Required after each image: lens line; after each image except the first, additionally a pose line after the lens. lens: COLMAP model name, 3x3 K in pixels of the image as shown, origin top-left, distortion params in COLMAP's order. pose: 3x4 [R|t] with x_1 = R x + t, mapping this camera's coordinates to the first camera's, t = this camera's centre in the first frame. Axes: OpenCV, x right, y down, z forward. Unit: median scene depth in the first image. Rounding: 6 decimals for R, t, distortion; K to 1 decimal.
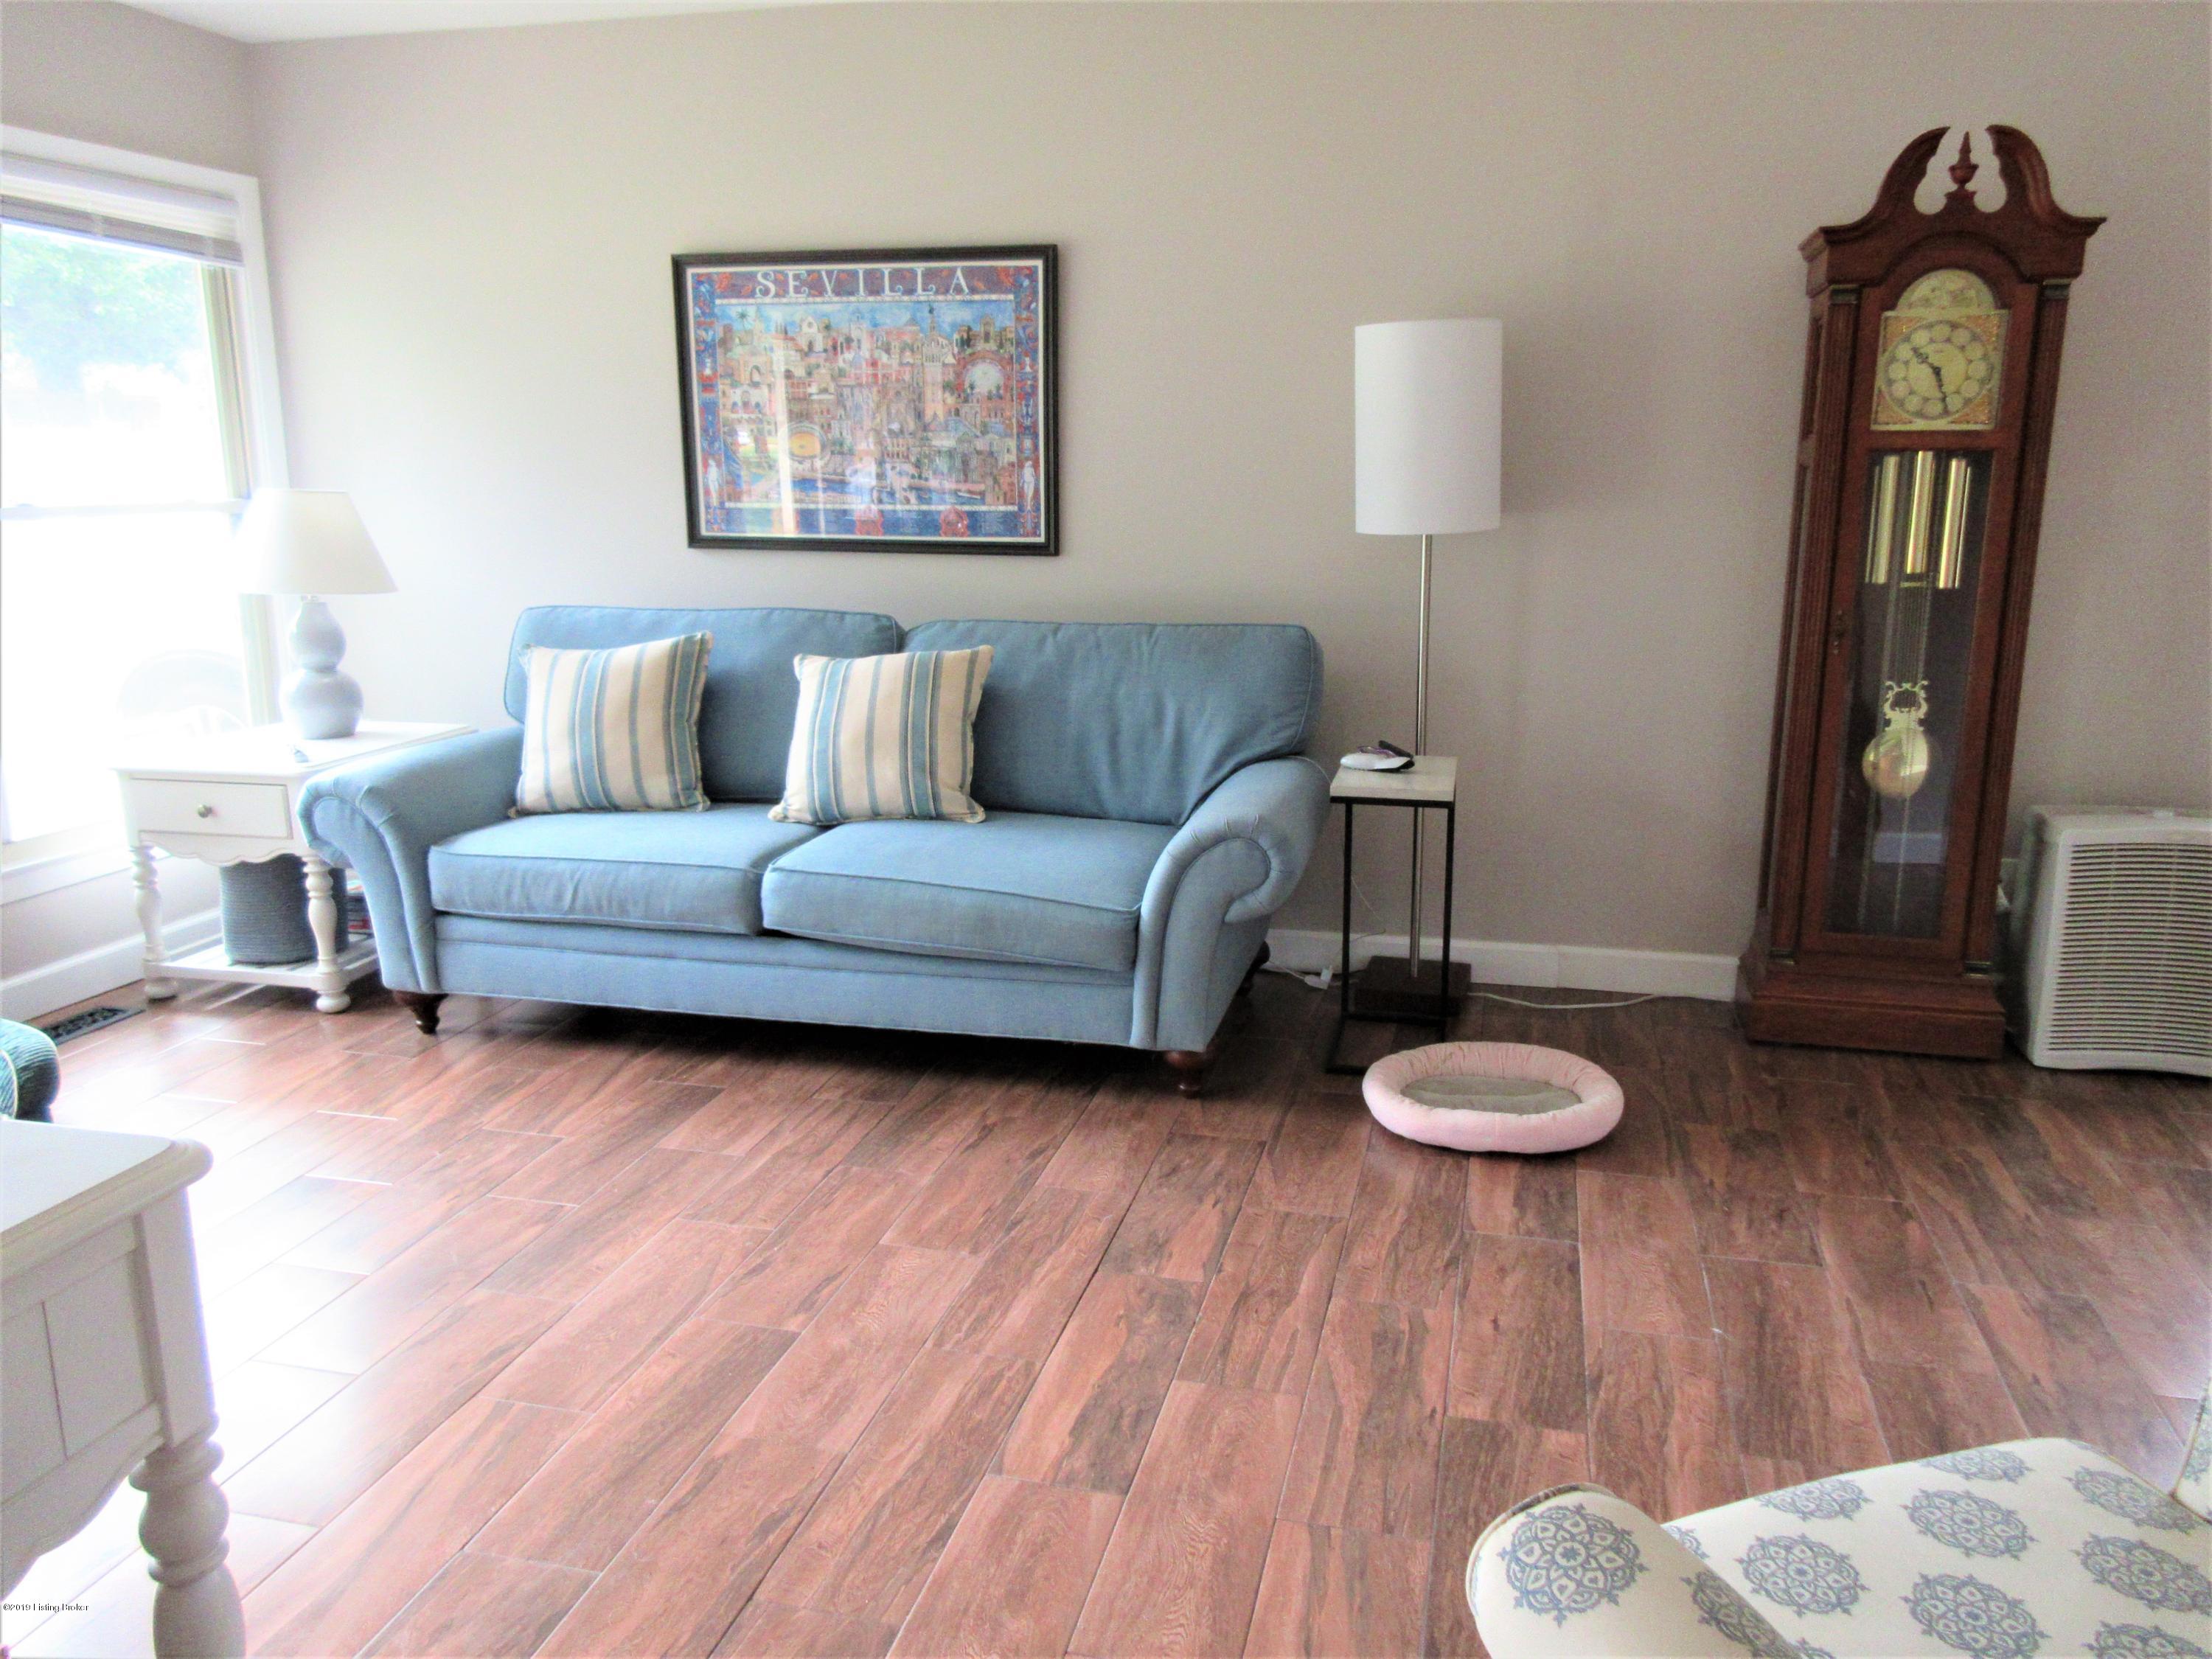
lens RADIAL K [[1647.7, 0, 1112.1], [0, 1647.7, 825.1], [0, 0, 1]] dist [-0.003230, 0.000944]
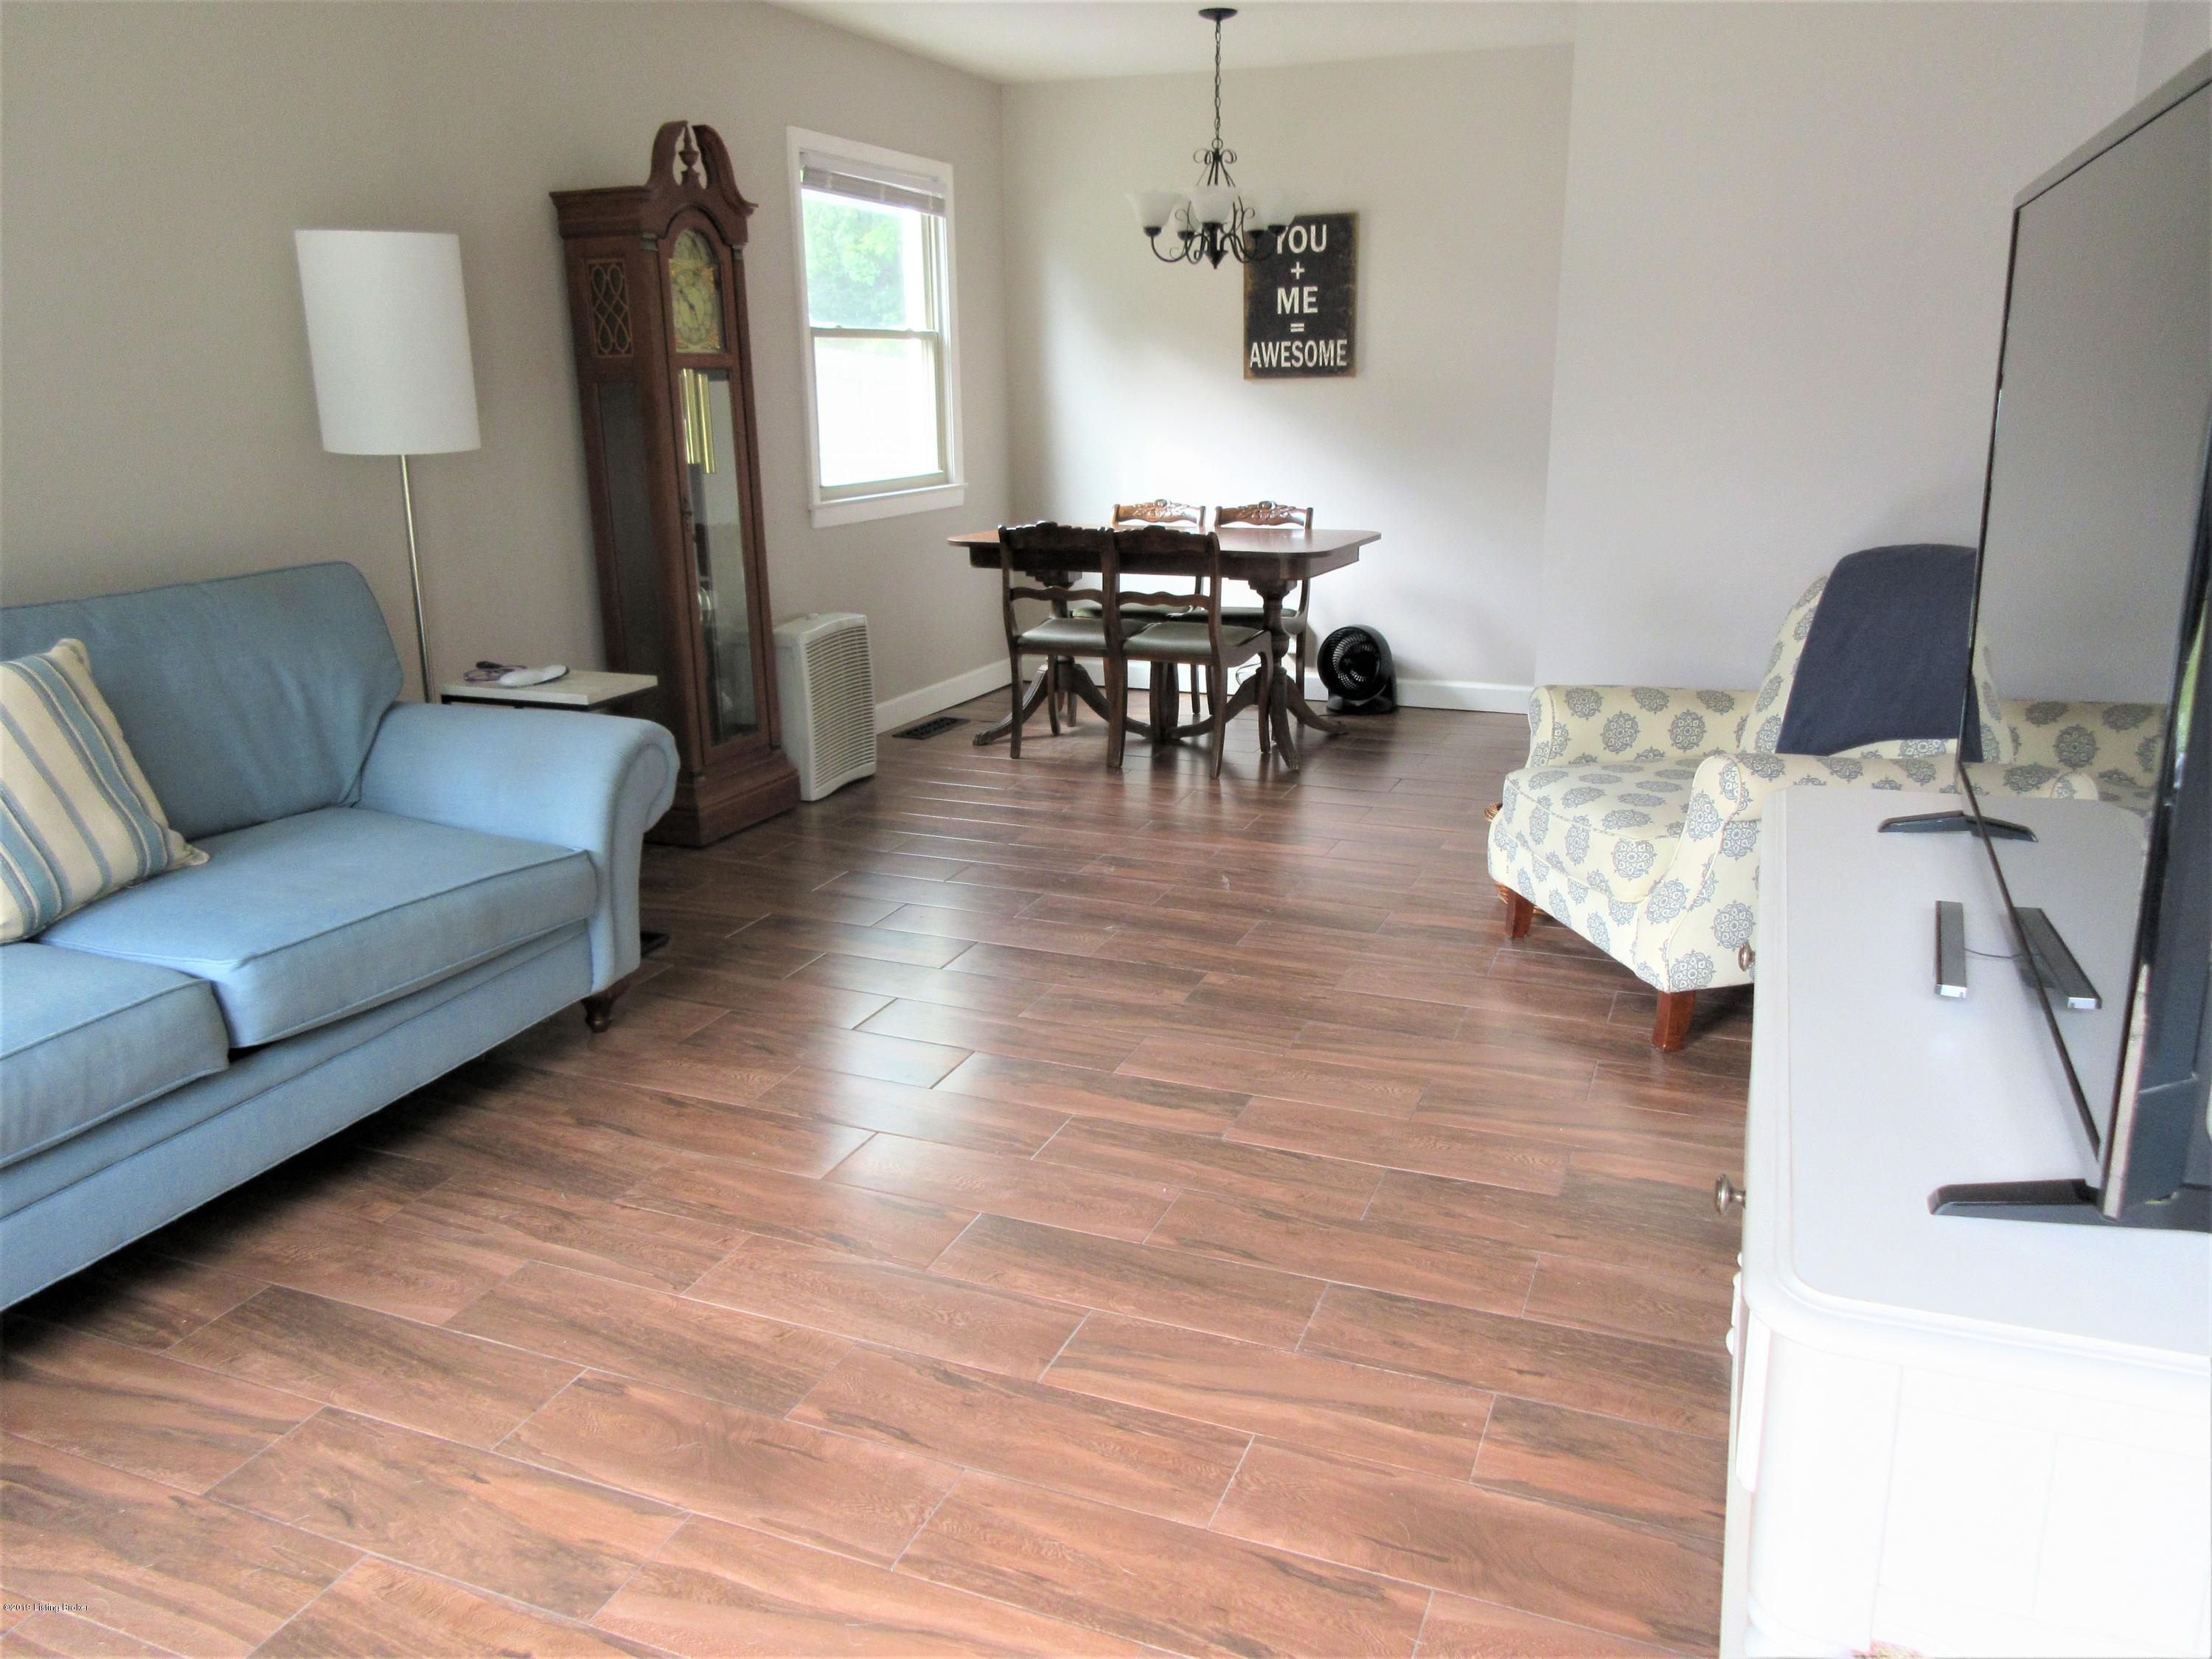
lens RADIAL K [[1647.7, 0, 1111.6], [0, 1647.7, 827.0], [0, 0, 1]] dist [-0.003230, 0.000944]
pose [[0.137677, -0.262254, 0.955127, -0.864025], [0.225313, 0.947321, 0.227633, -0.111378], [-0.964510, 0.183862, 0.189513, 0.525891]]
